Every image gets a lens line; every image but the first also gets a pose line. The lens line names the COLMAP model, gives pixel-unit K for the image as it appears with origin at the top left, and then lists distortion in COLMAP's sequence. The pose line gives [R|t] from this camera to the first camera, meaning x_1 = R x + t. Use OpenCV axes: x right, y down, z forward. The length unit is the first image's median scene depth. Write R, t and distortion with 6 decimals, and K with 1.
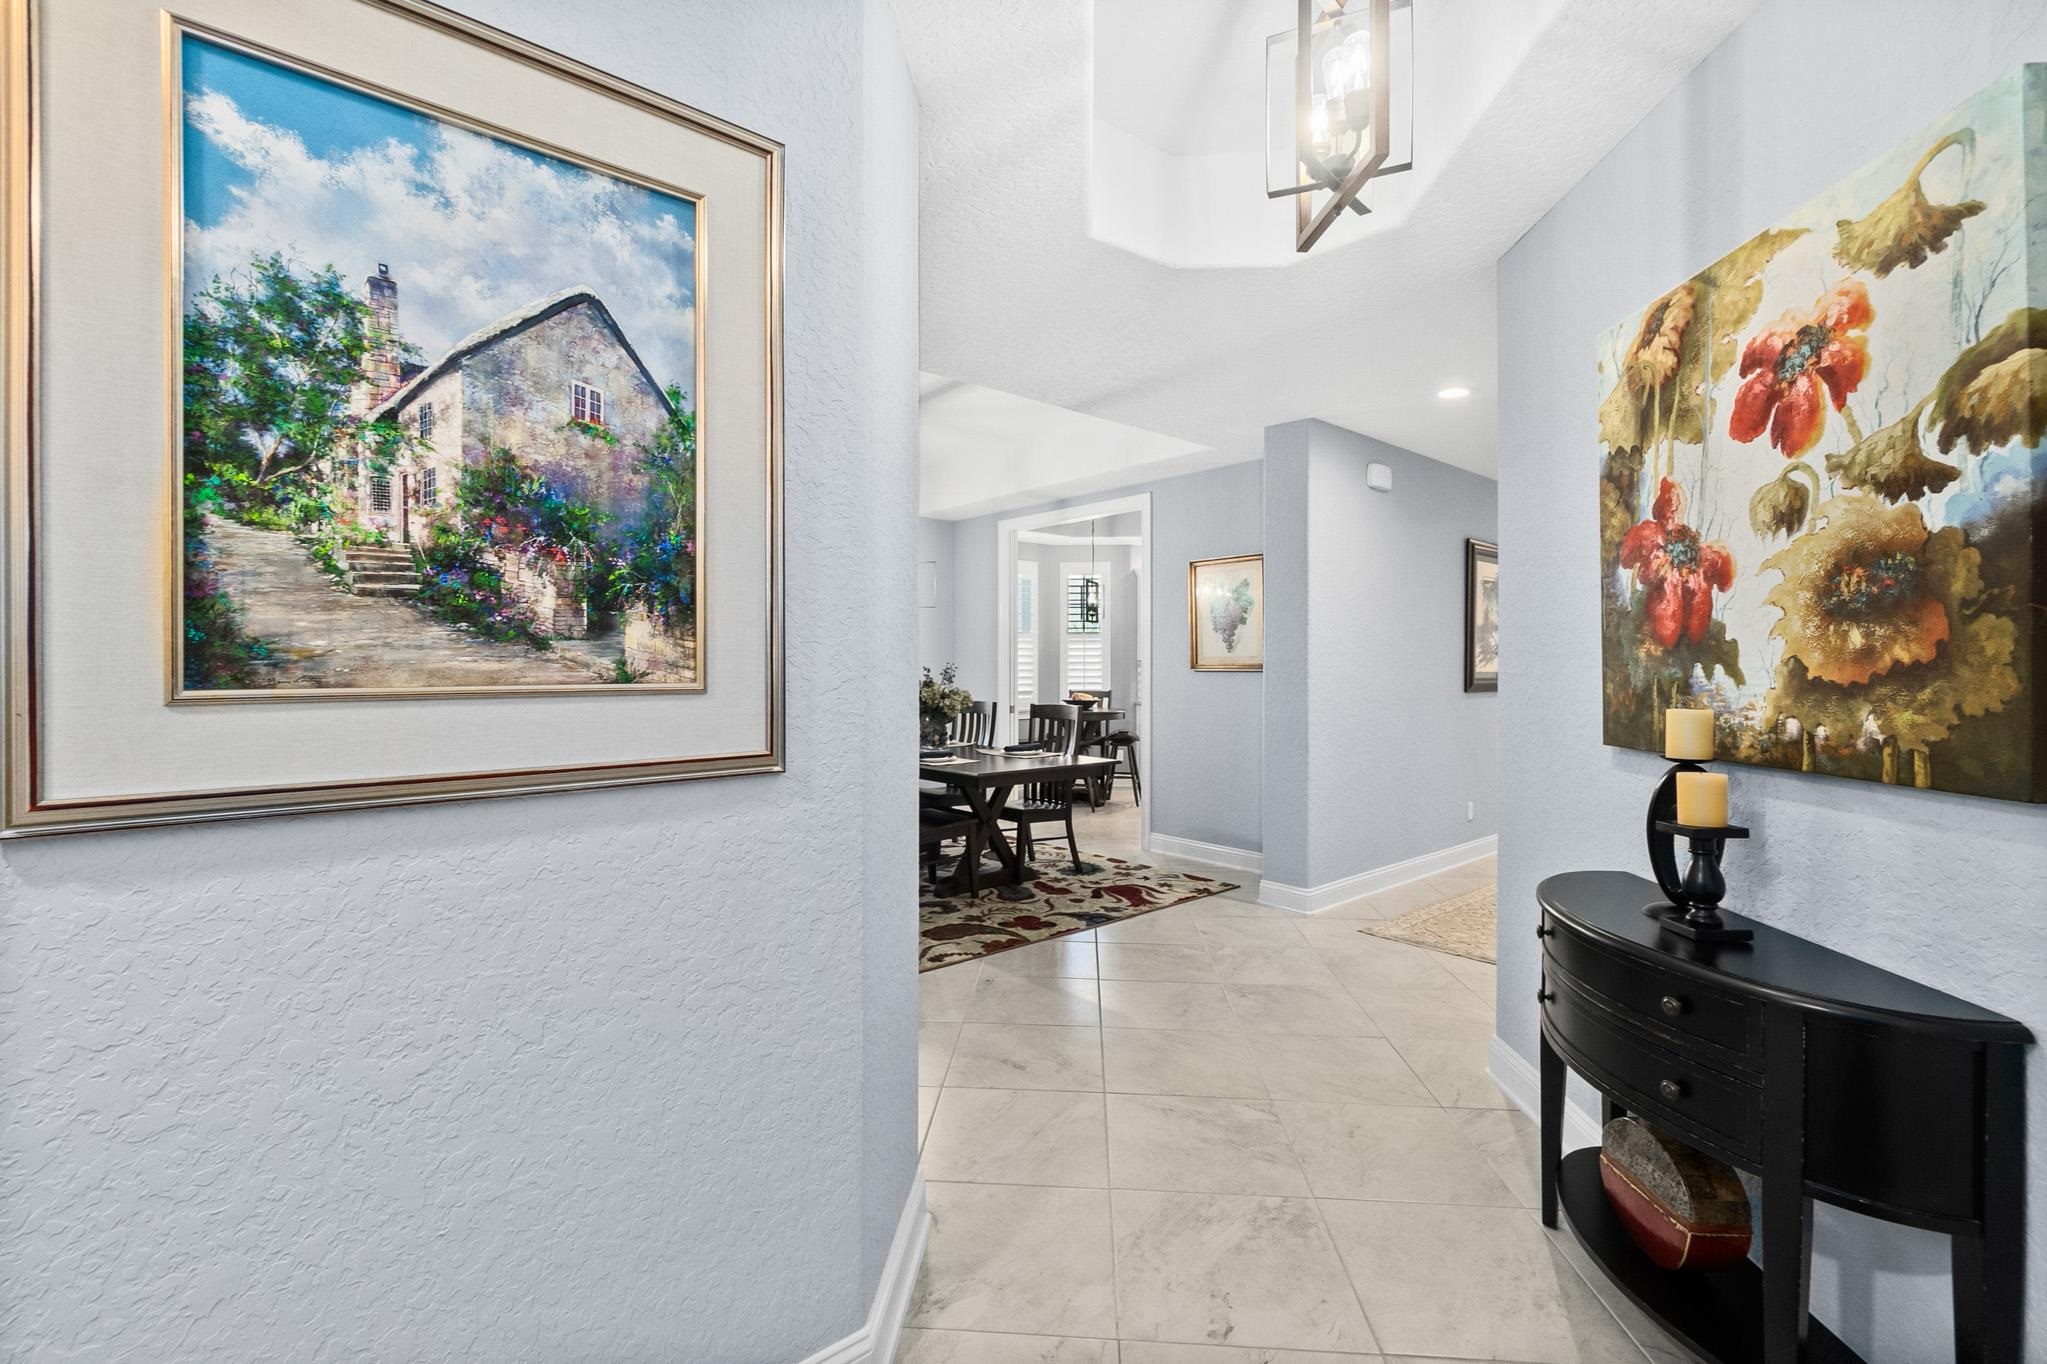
lens RADIAL K [[898.9, 0, 1016.8], [0, 898.9, 668.4], [0, 0, 1]] dist [-0.001901, 0.000210]
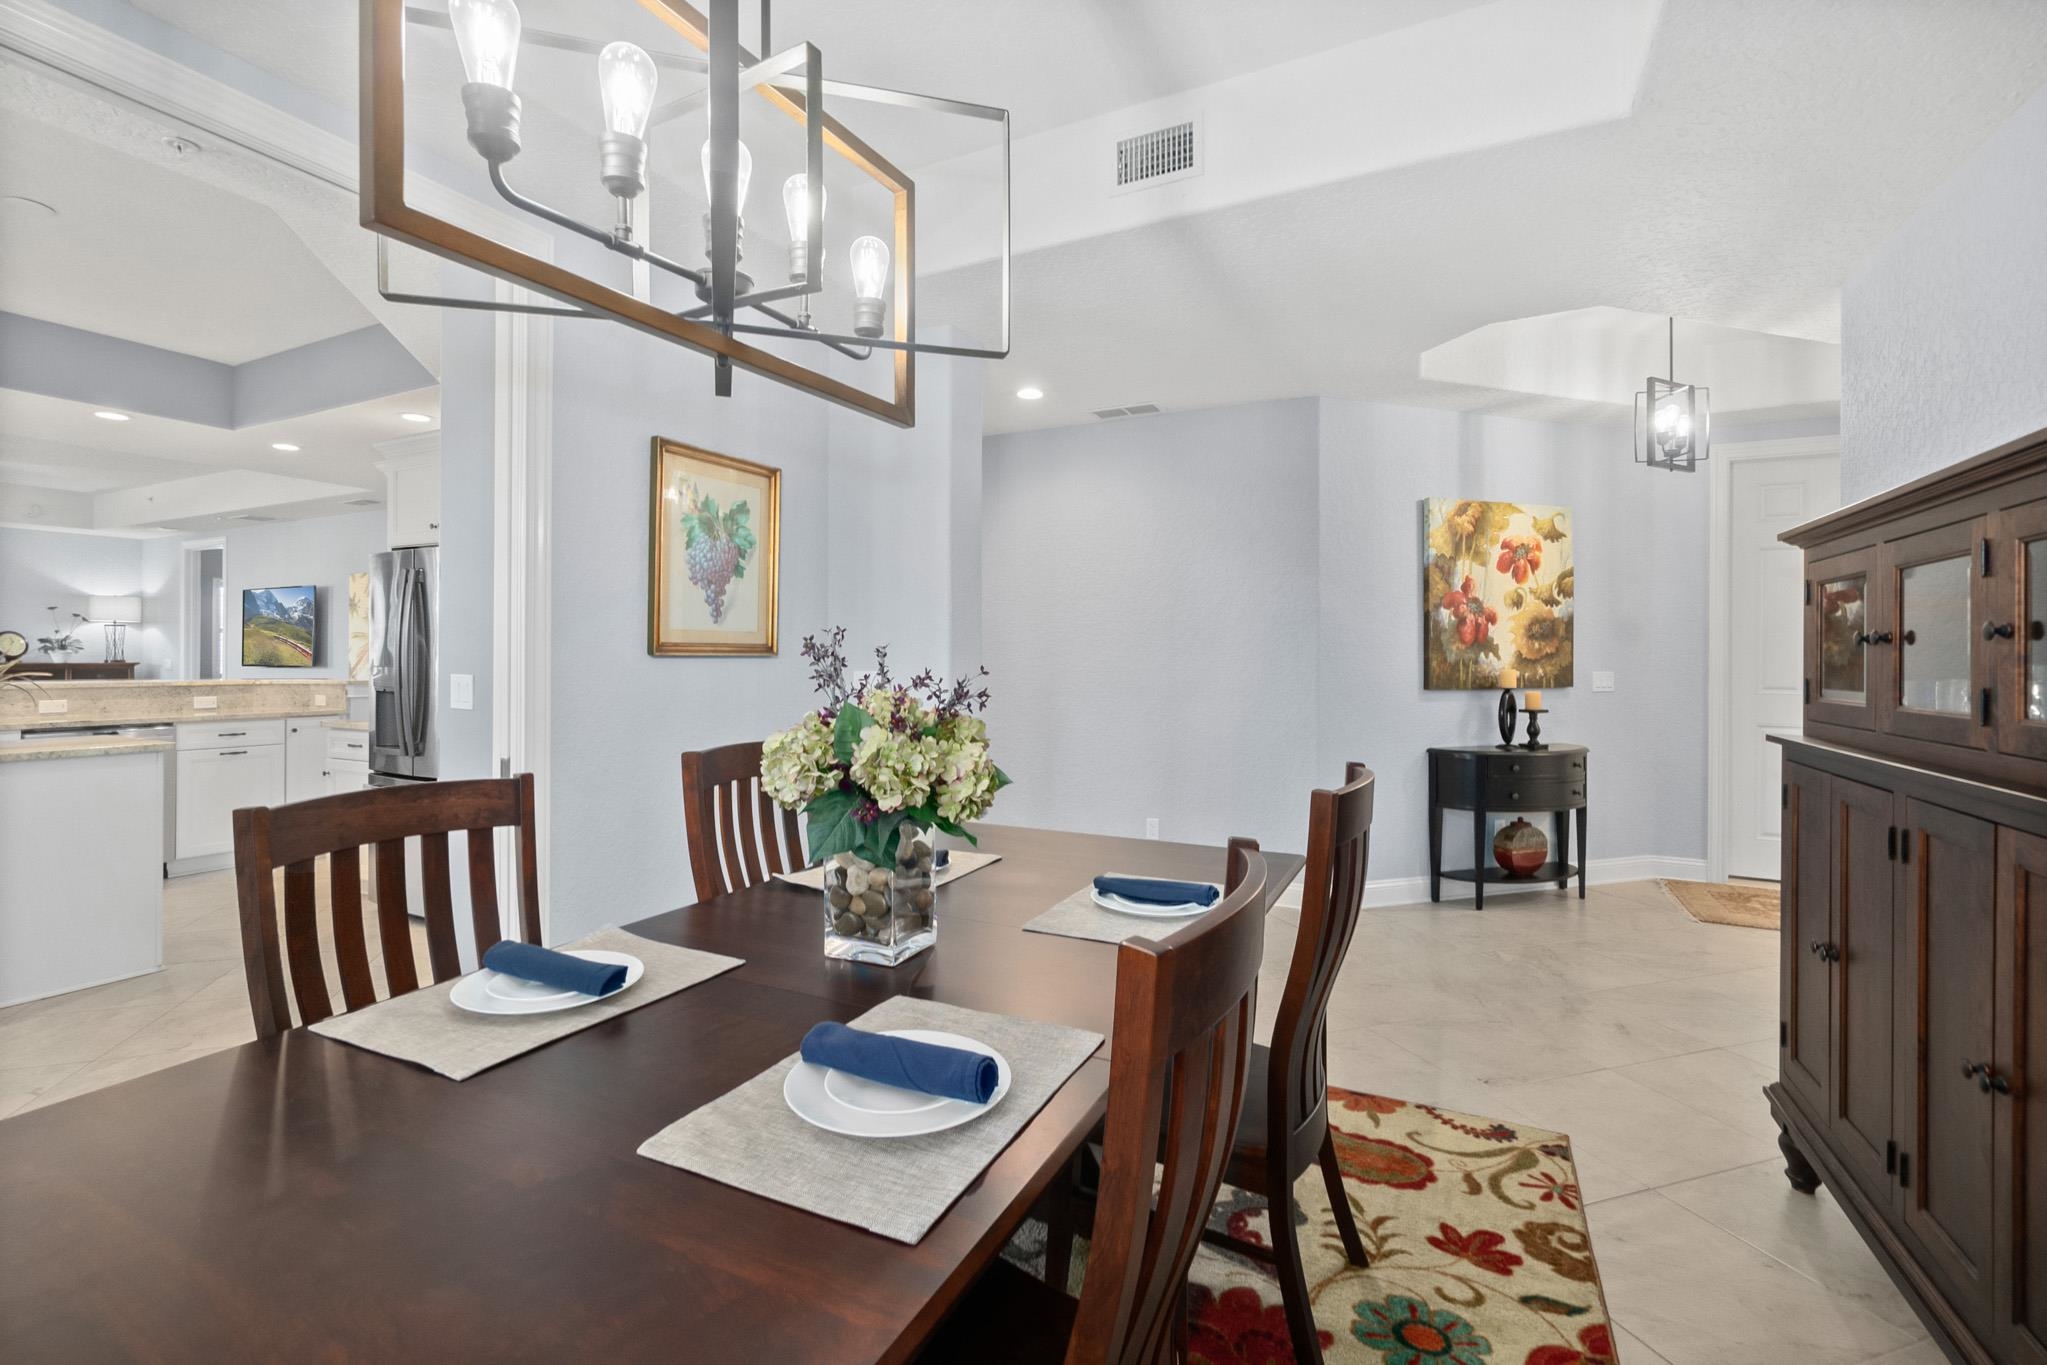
lens RADIAL K [[898.9, 0, 1016.8], [0, 898.9, 668.9], [0, 0, 1]] dist [-0.001901, 0.000210]
pose [[-0.393206, -0.004982, 0.919437, -1.126674], [0.001809, 0.999979, 0.006191, 0.024515], [-0.919449, 0.004097, -0.393189, 3.374414]]
